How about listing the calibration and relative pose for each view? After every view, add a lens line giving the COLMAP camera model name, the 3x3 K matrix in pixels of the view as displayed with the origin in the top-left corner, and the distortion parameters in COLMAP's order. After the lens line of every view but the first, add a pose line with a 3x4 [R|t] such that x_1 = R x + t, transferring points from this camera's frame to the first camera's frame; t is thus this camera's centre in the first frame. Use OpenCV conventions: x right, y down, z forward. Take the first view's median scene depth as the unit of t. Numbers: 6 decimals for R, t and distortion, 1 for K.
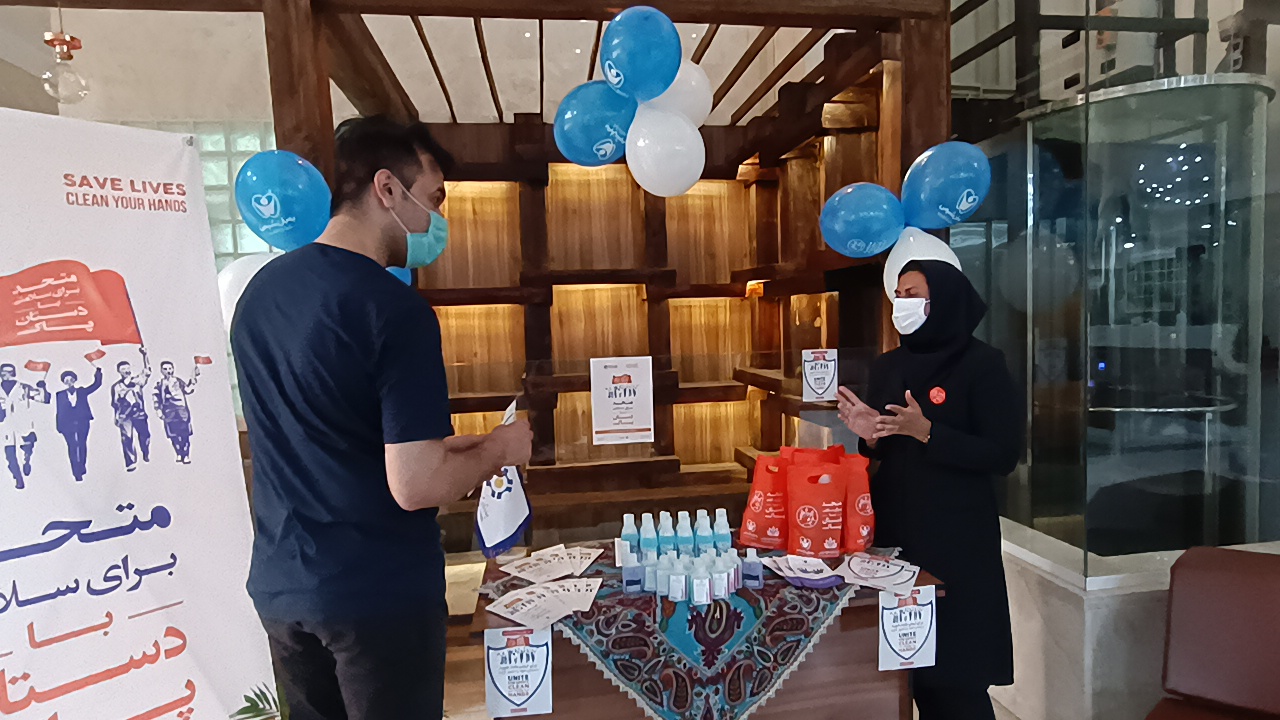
lens RADIAL K [[693.0, 0, 639.5], [0, 693.0, 366.7], [0, 0, 1]] dist [0.001256, -0.001773]
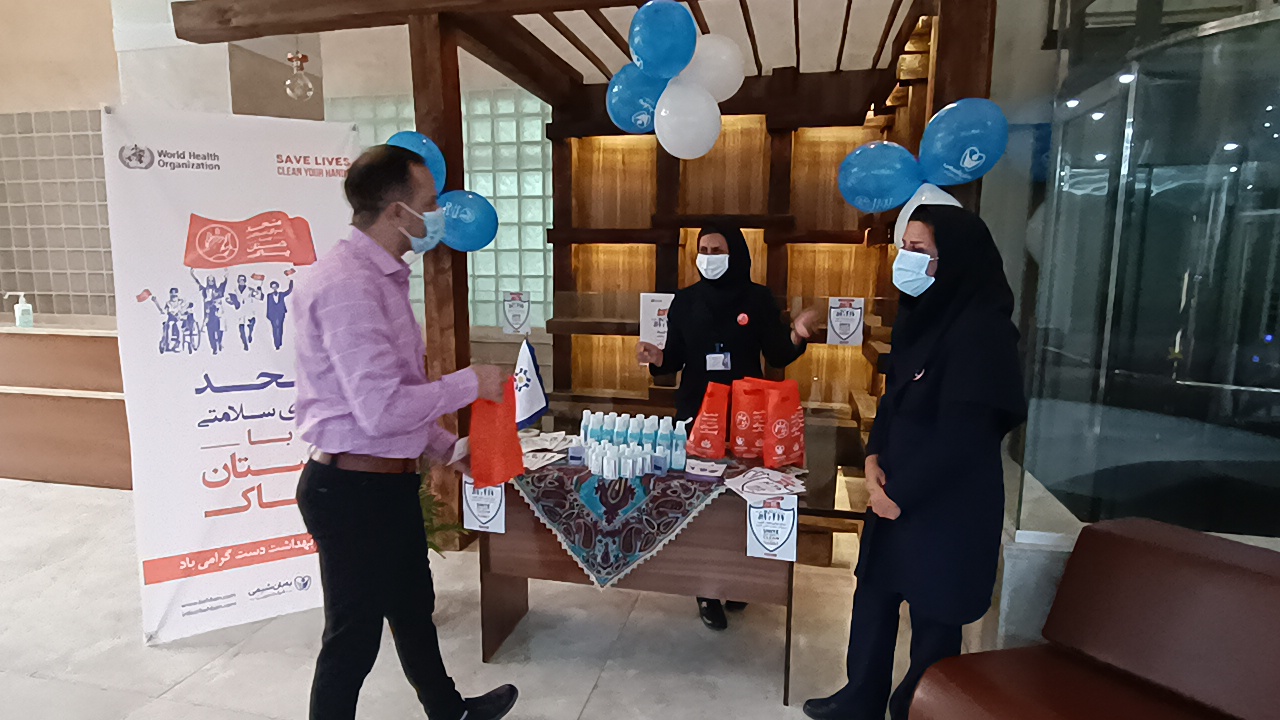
lens RADIAL K [[693.4, 0, 640.0], [0, 693.4, 360.0], [0, 0, 1]] dist [-0.000220, -0.001241]
pose [[0.929115, 0.091061, -0.358403, 0.577962], [-0.061004, 0.993671, 0.094323, -0.015986], [0.364724, -0.065773, 0.928790, -0.204373]]
